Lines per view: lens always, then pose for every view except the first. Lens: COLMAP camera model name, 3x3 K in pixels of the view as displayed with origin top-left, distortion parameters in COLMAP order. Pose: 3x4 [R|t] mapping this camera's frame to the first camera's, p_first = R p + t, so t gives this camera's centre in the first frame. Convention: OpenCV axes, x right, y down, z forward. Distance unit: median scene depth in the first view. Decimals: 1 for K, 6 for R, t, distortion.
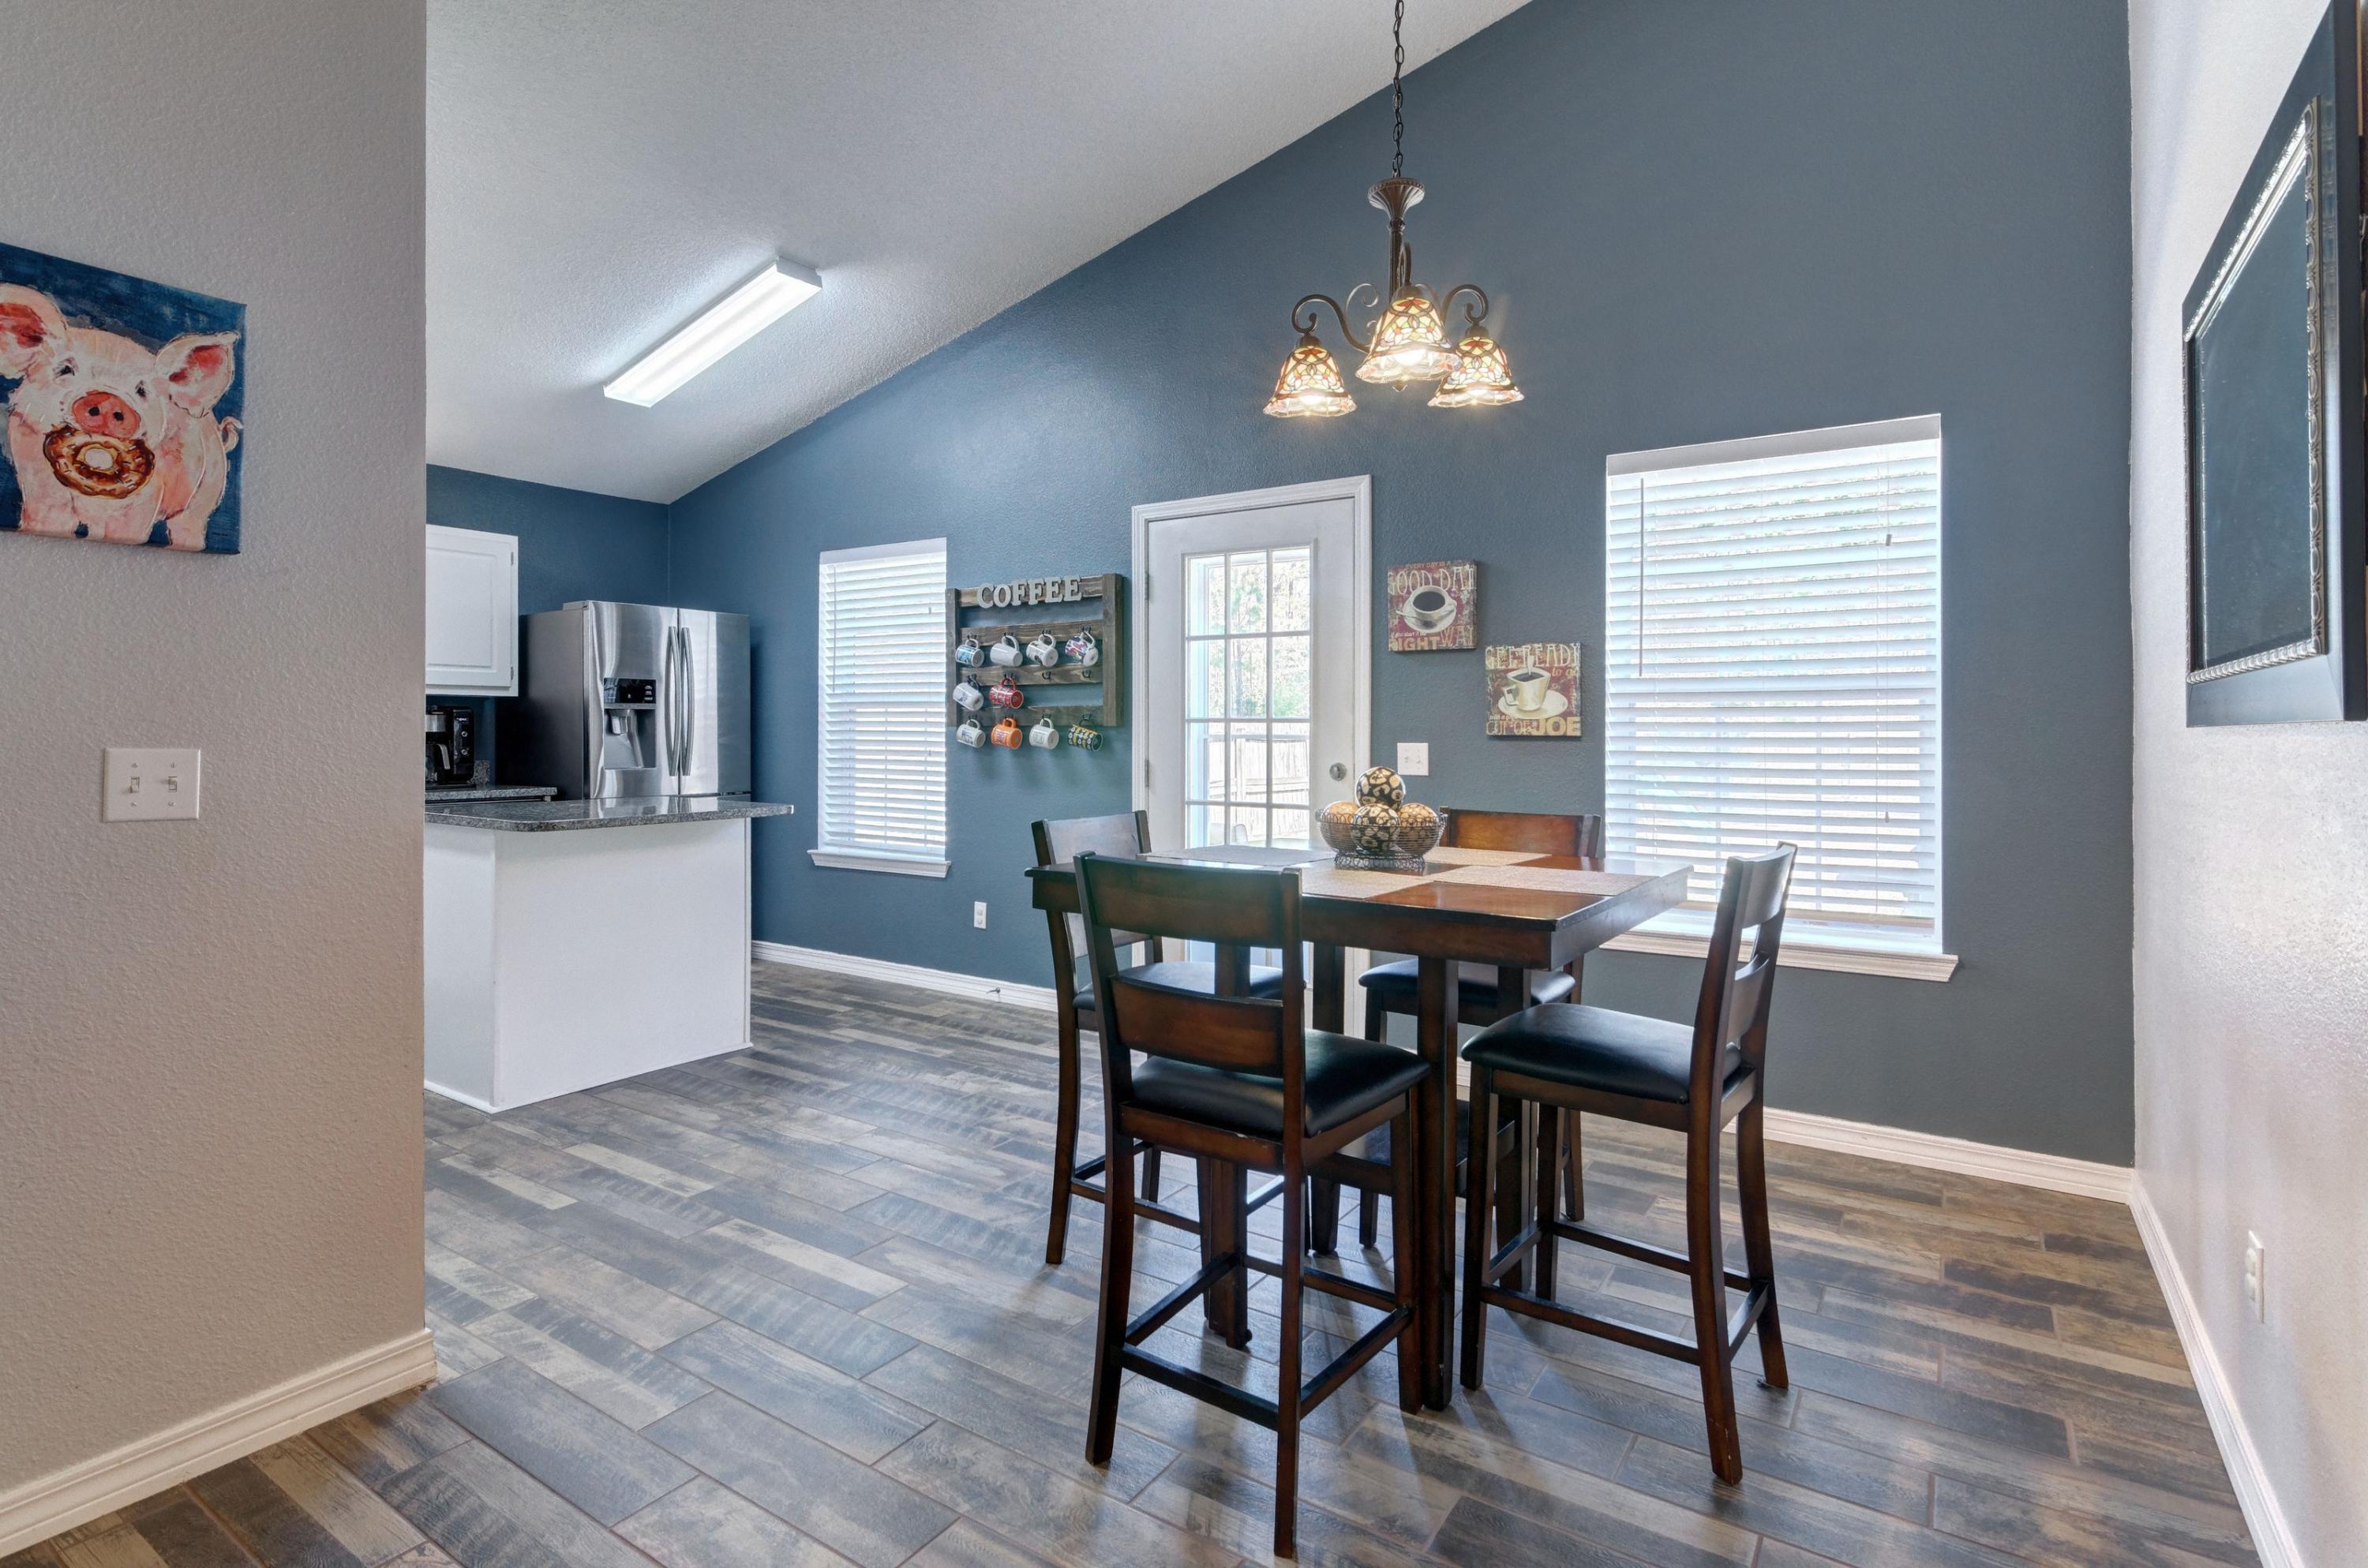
lens RADIAL K [[1145.0, 0, 1185.1], [0, 1145.0, 727.8], [0, 0, 1]] dist [0.006813, -0.002807]
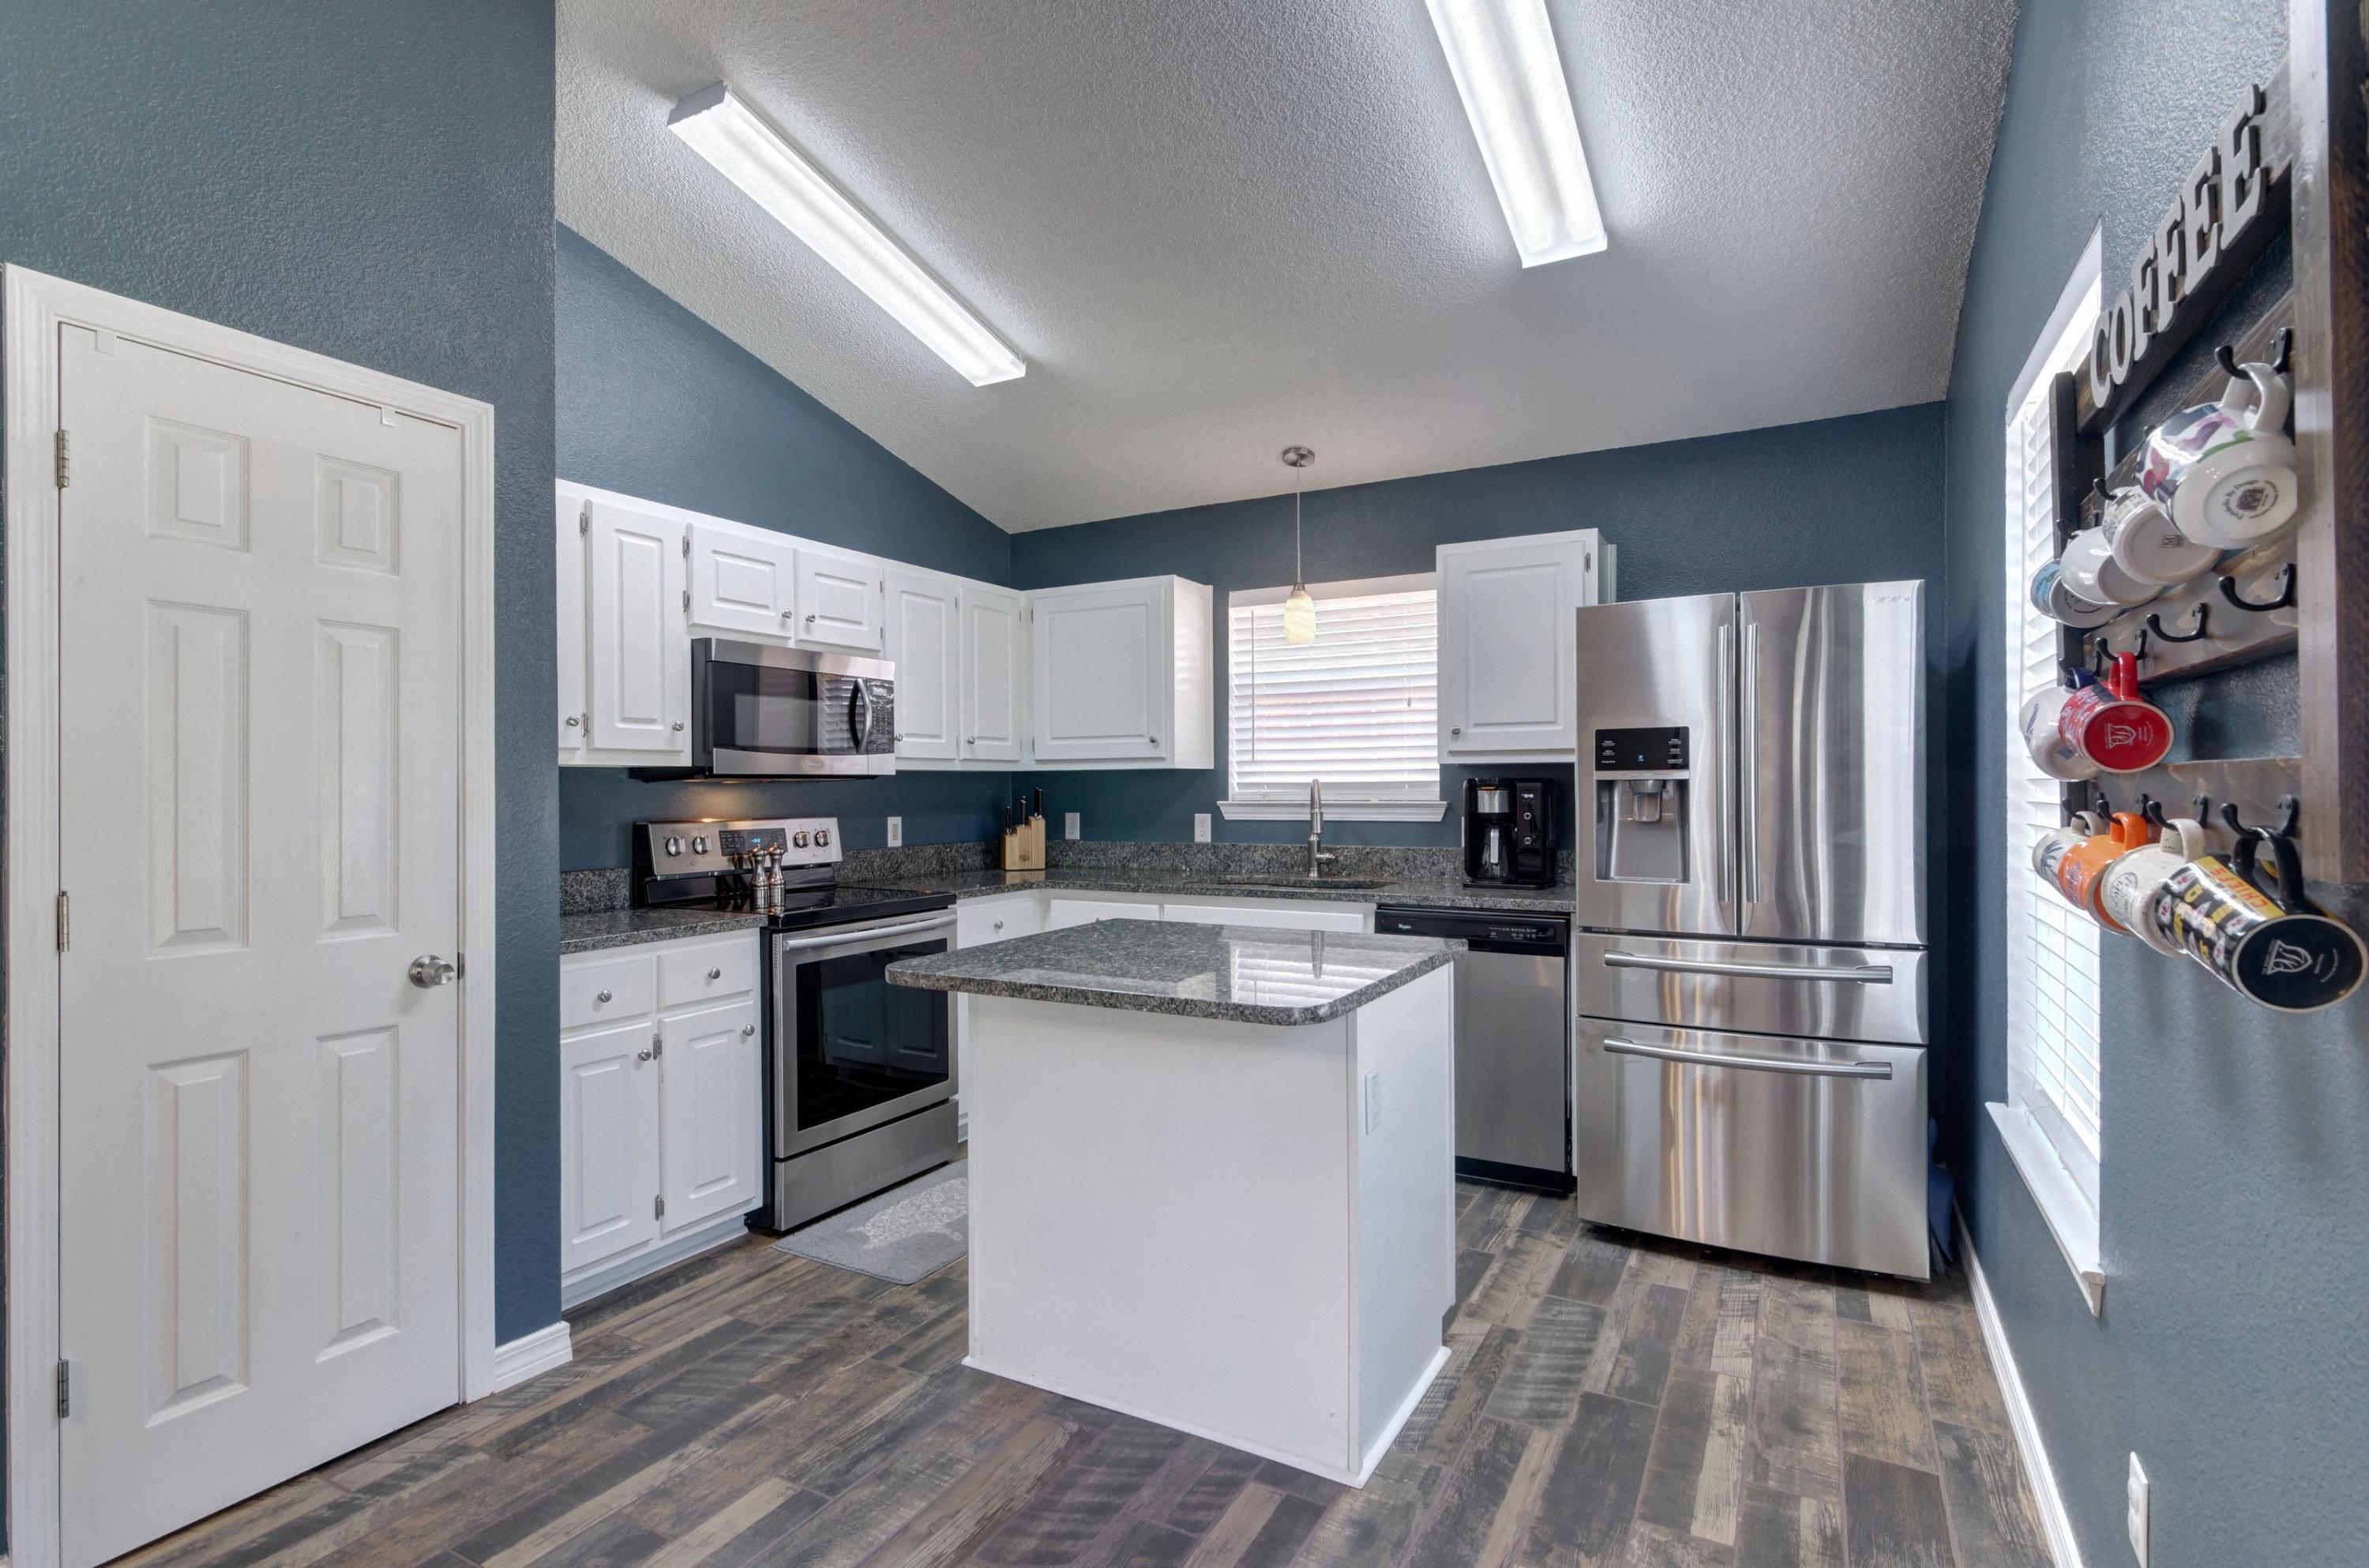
lens RADIAL K [[1145.5, 0, 1184.6], [0, 1145.5, 789.3], [0, 0, 1]] dist [0.006813, -0.002807]
pose [[0.081584, 0.002207, -0.996664, 0.094687], [0.006773, 0.999973, 0.002769, -0.018233], [0.996643, -0.006976, 0.081567, 0.875229]]
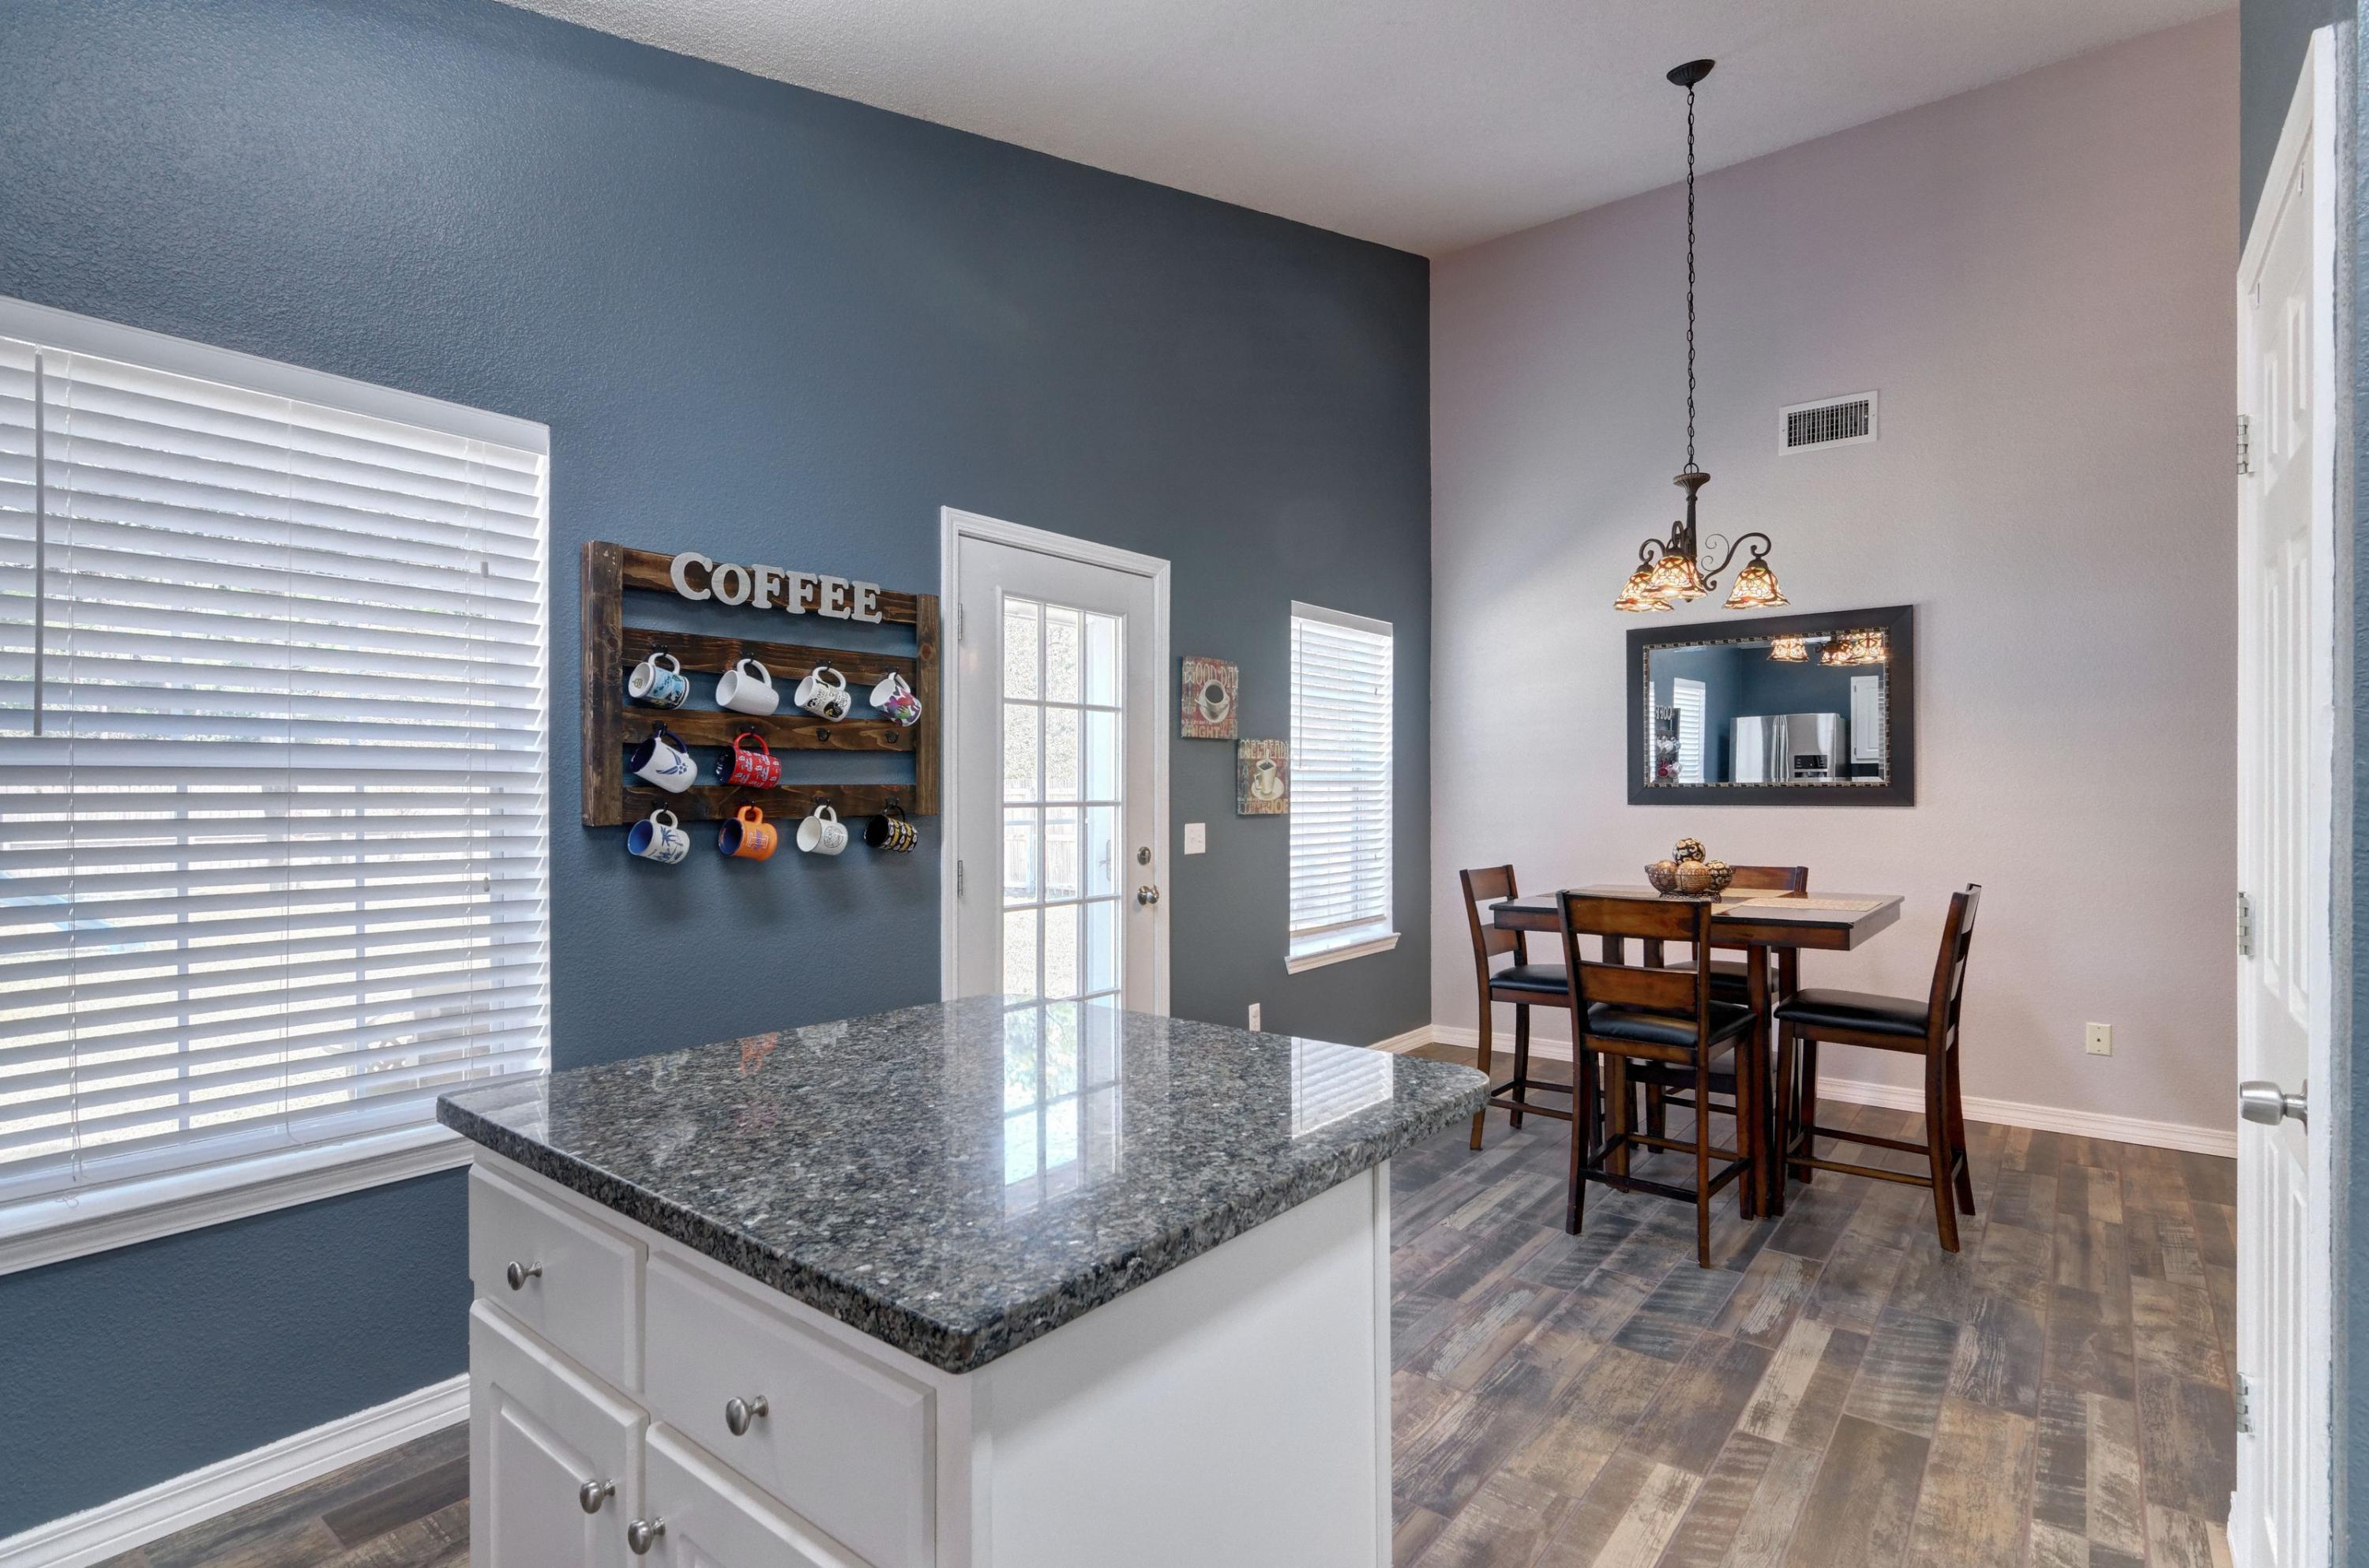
lens RADIAL K [[1145.5, 0, 1188.0], [0, 1145.5, 786.6], [0, 0, 1]] dist [0.006813, -0.002807]
pose [[0.082269, -0.002059, 0.996608, -0.790618], [0.001845, 0.999996, 0.001913, -0.021649], [-0.996608, 0.001682, 0.082273, 0.841350]]
